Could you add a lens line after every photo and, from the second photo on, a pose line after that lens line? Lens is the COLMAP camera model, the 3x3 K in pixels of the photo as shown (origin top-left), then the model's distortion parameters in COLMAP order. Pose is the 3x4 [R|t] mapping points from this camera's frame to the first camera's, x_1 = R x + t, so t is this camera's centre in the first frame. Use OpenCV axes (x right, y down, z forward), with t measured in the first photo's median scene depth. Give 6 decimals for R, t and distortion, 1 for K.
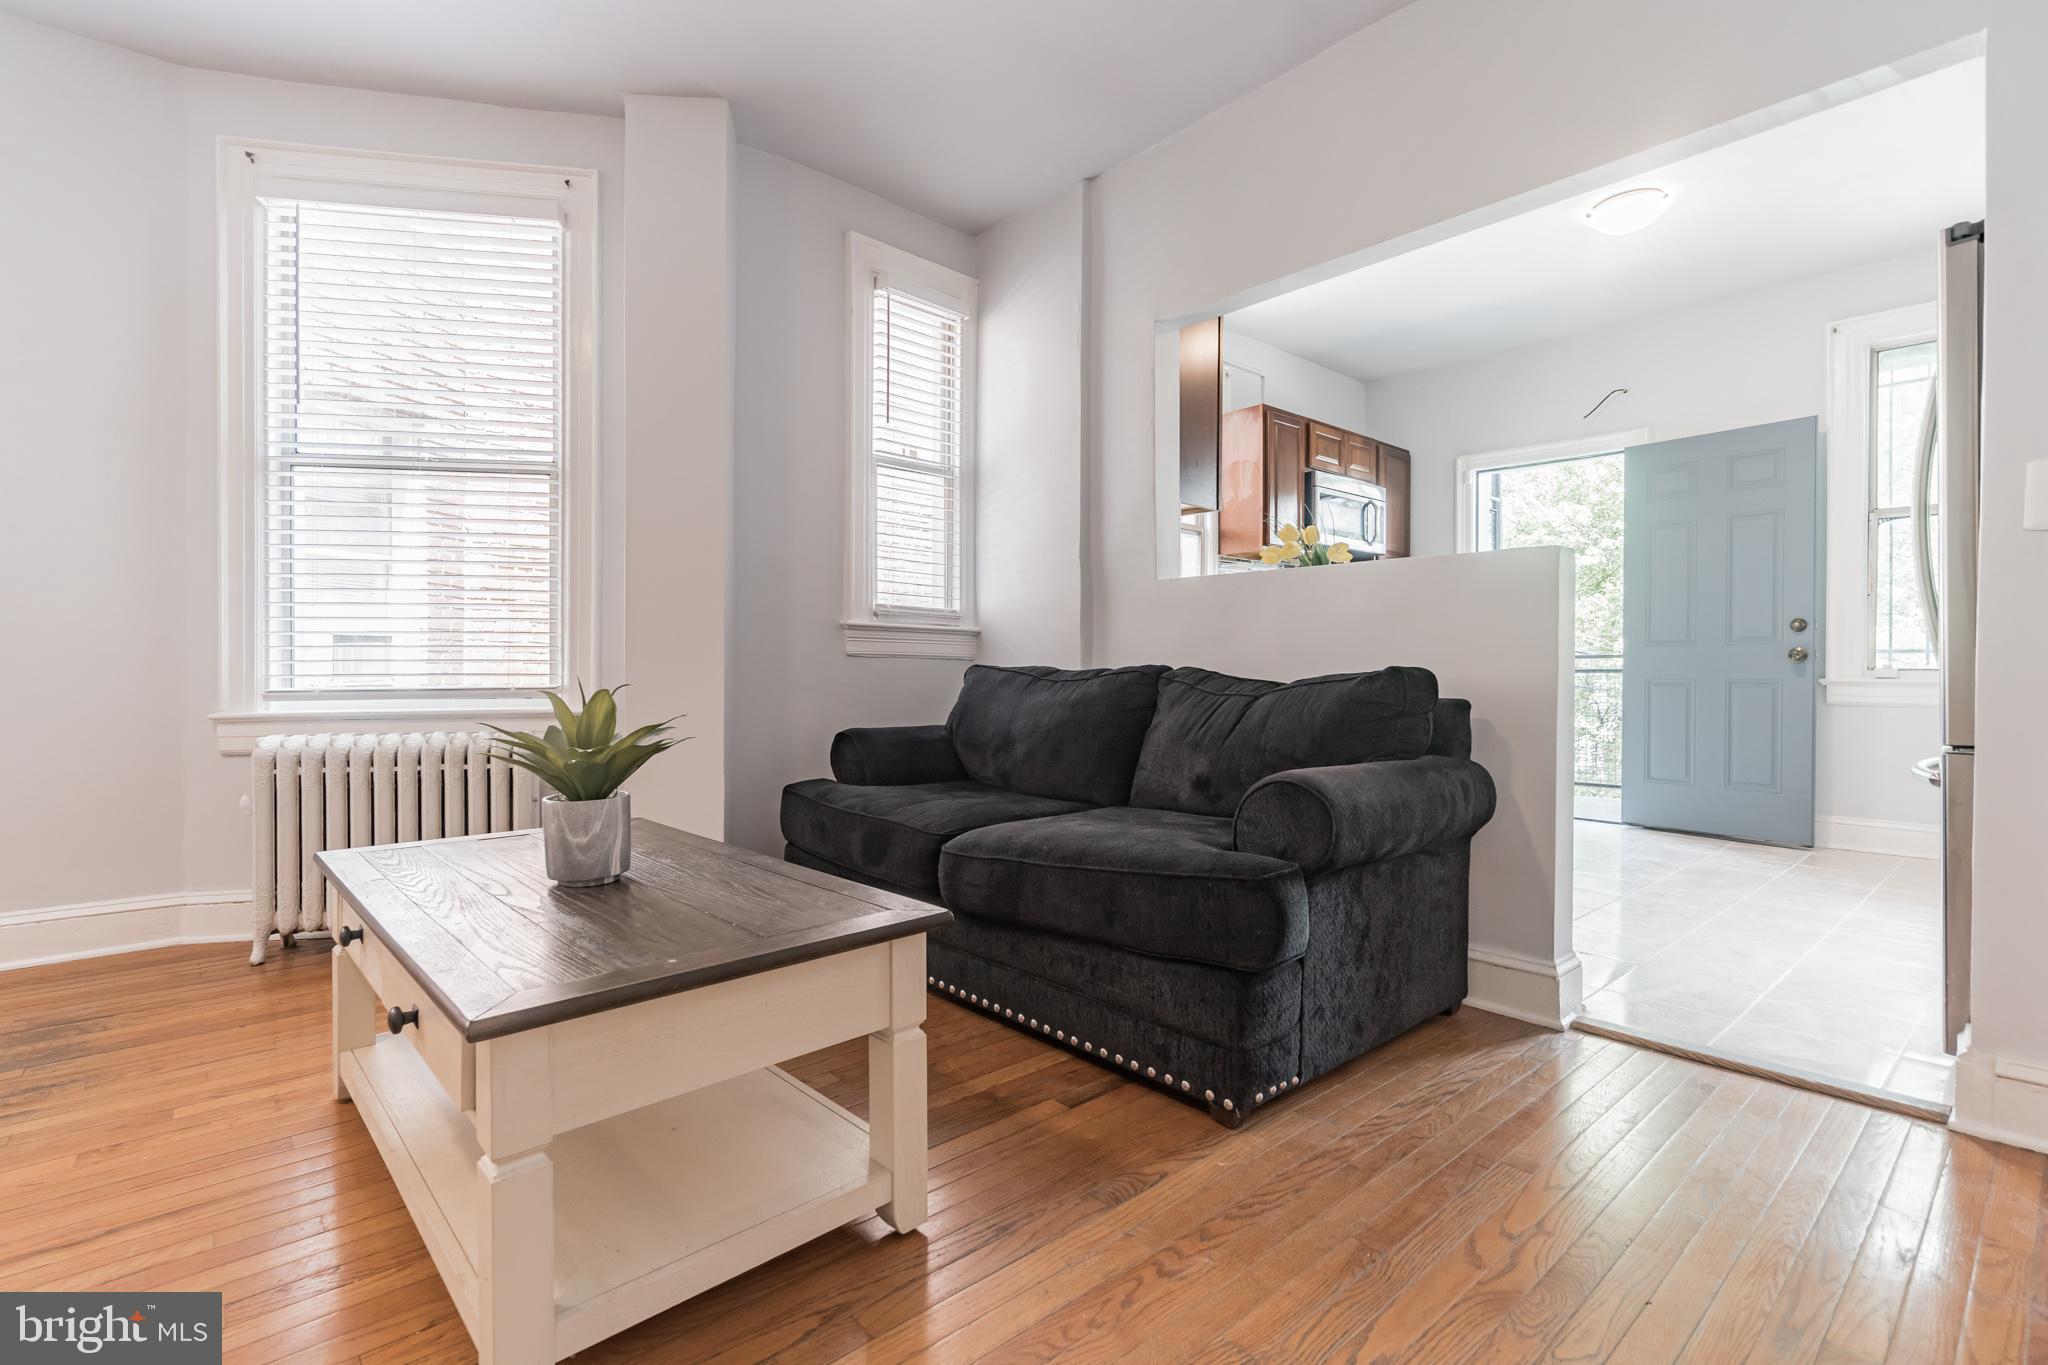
lens RADIAL K [[933.3, 0, 1024.0], [0, 933.3, 658.5], [0, 0, 1]] dist [0.000081, 0.000288]
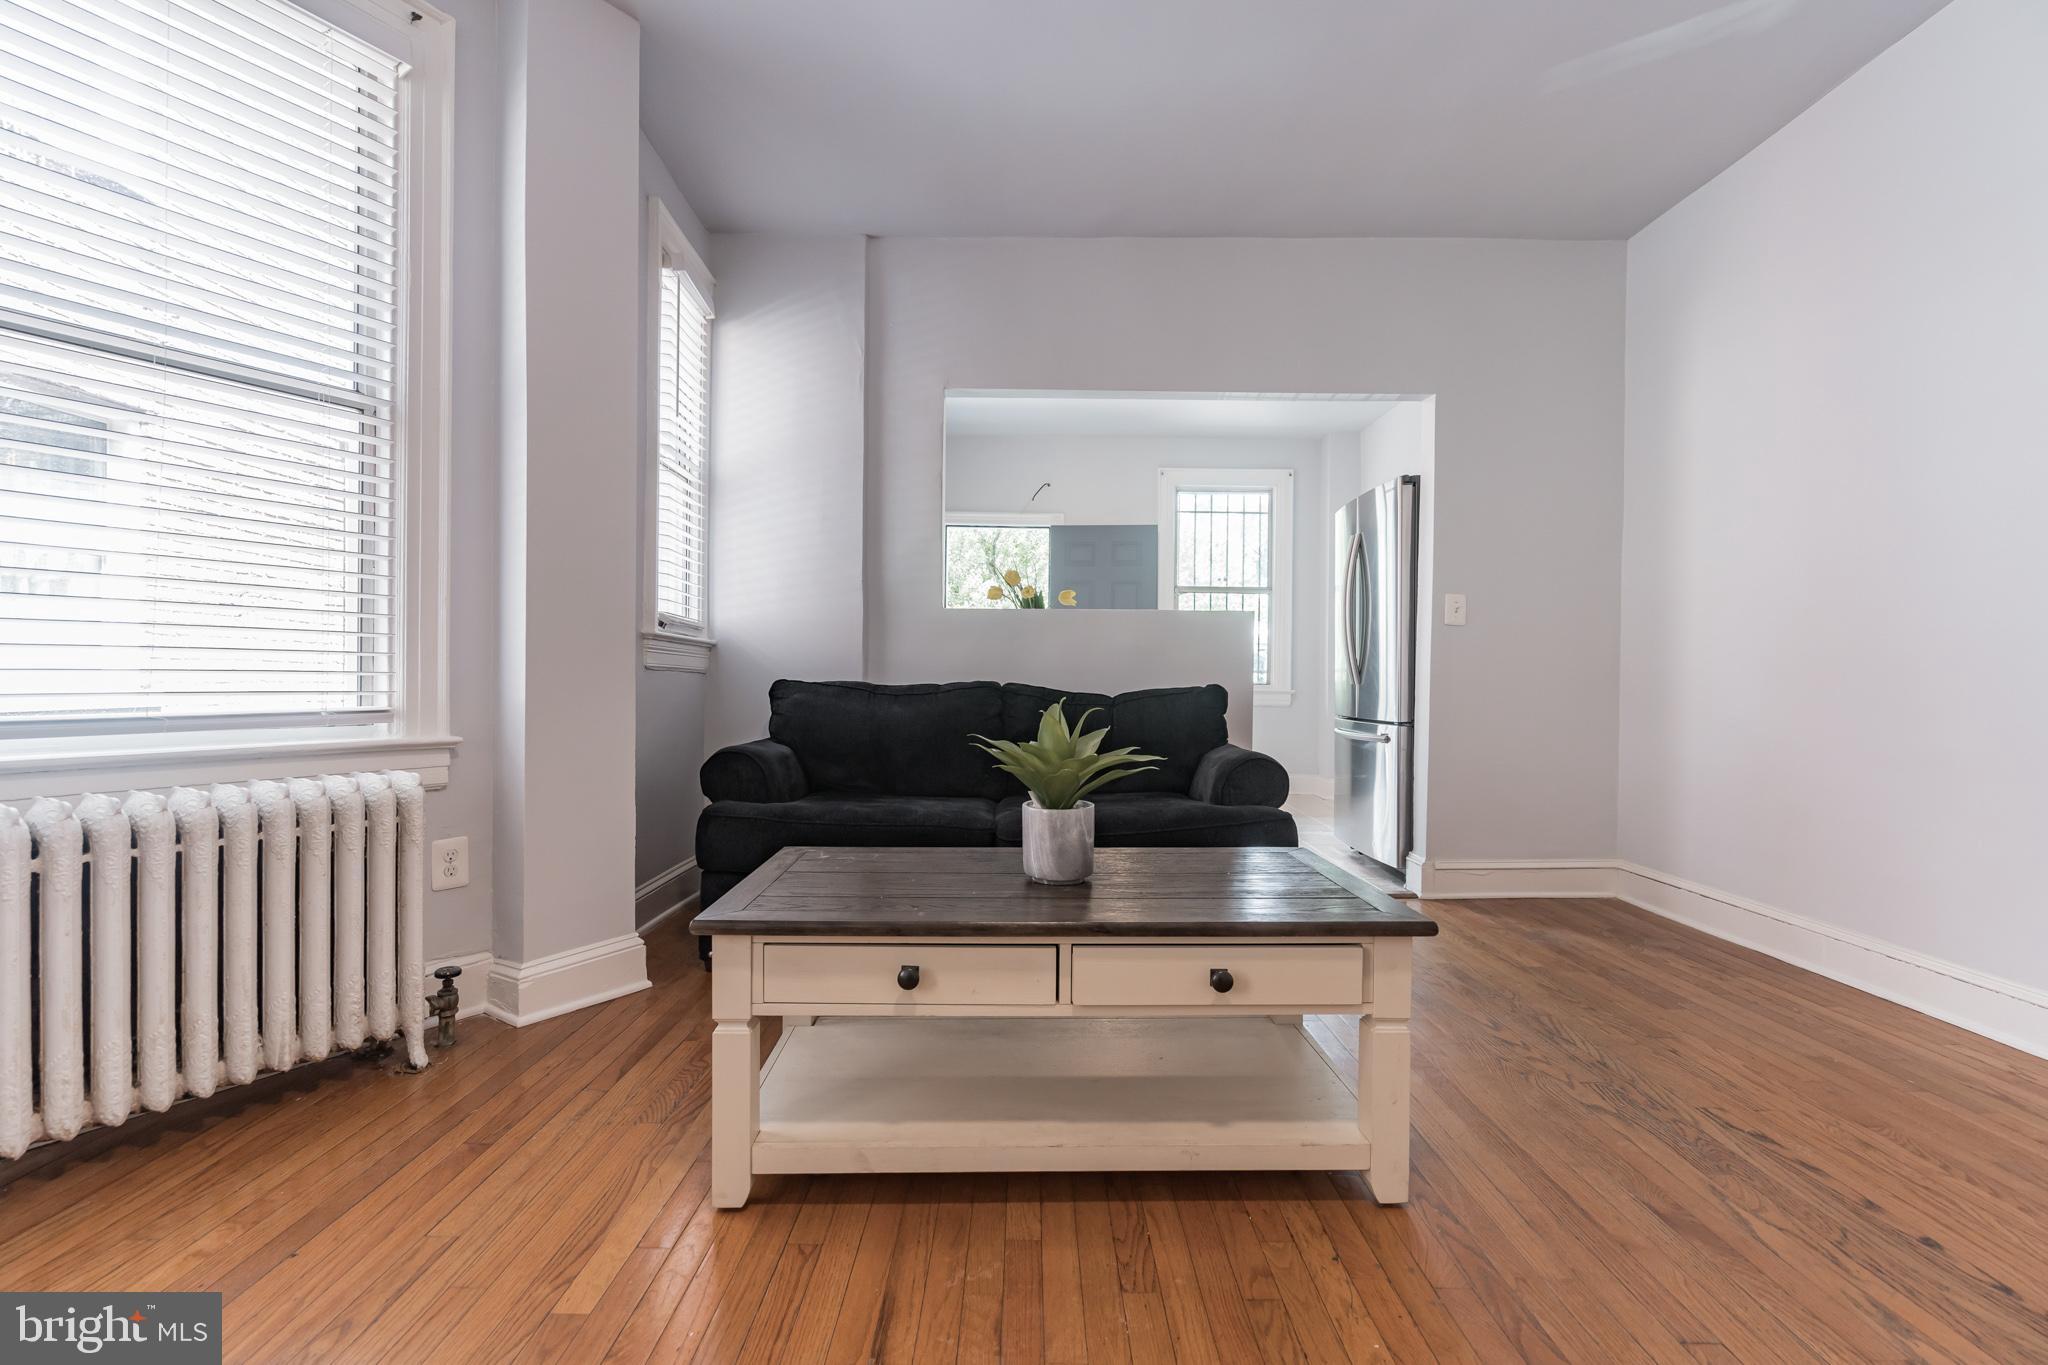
lens RADIAL K [[929.0, 0, 1017.2], [0, 929.0, 686.1], [0, 0, 1]] dist [-0.002517, 0.000303]
pose [[0.666106, -0.002581, 0.745853, -0.615927], [-0.012439, 0.999816, 0.014569, -0.003272], [-0.745753, -0.018982, 0.665952, 0.131056]]
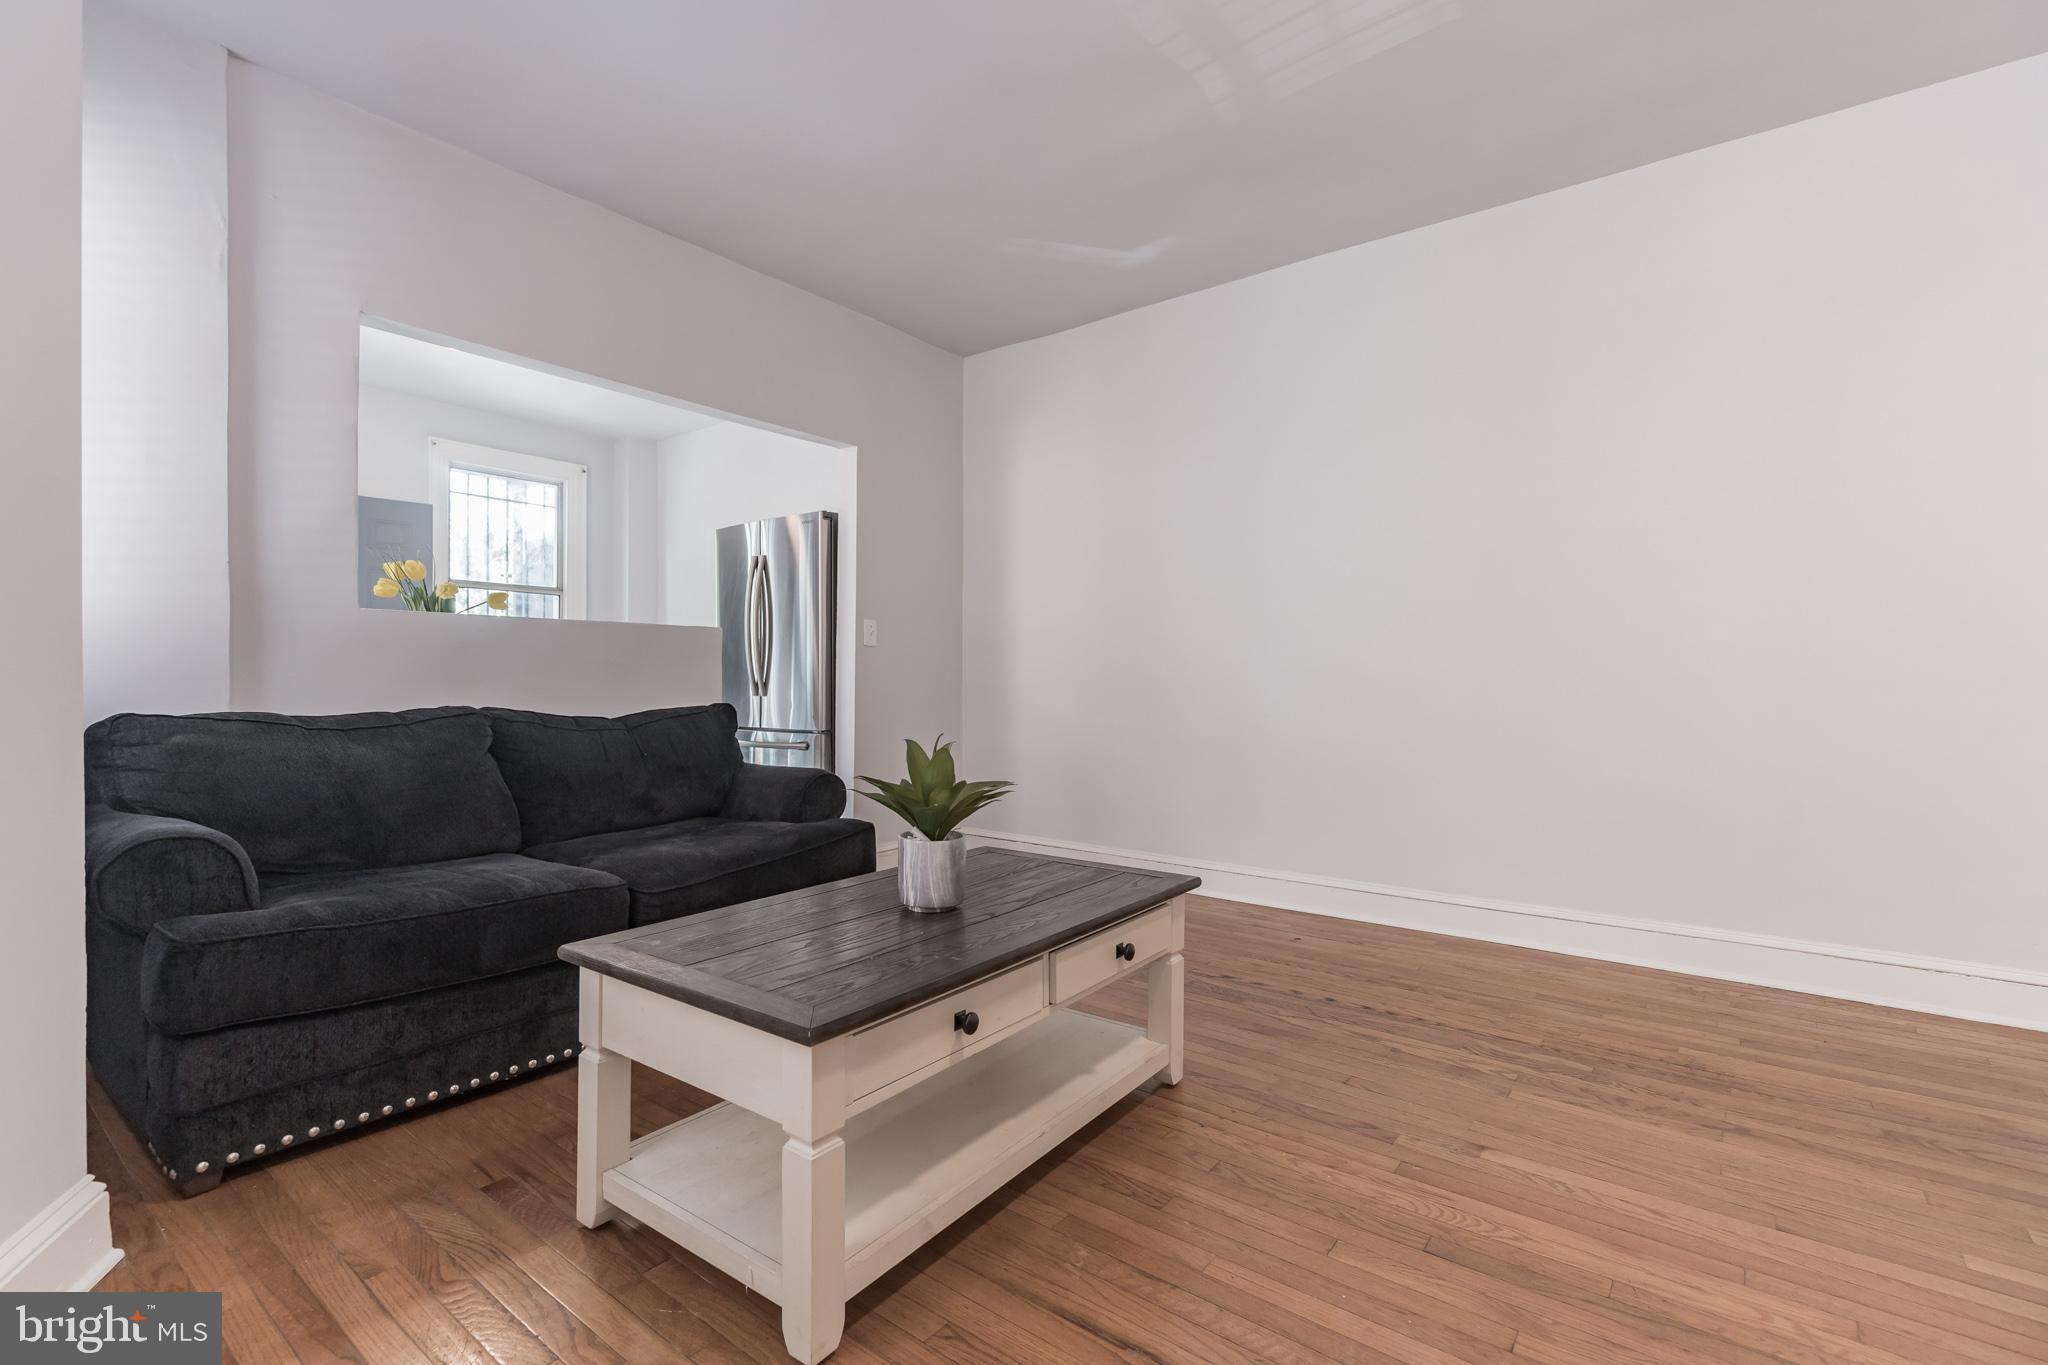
lens RADIAL K [[929.0, 0, 1017.2], [0, 929.0, 686.1], [0, 0, 1]] dist [-0.002517, 0.000303]
pose [[-0.184834, -0.009655, 0.982722, -0.756295], [-0.009335, 0.999924, 0.008068, -0.022238], [-0.982726, -0.007683, -0.184910, 0.507365]]
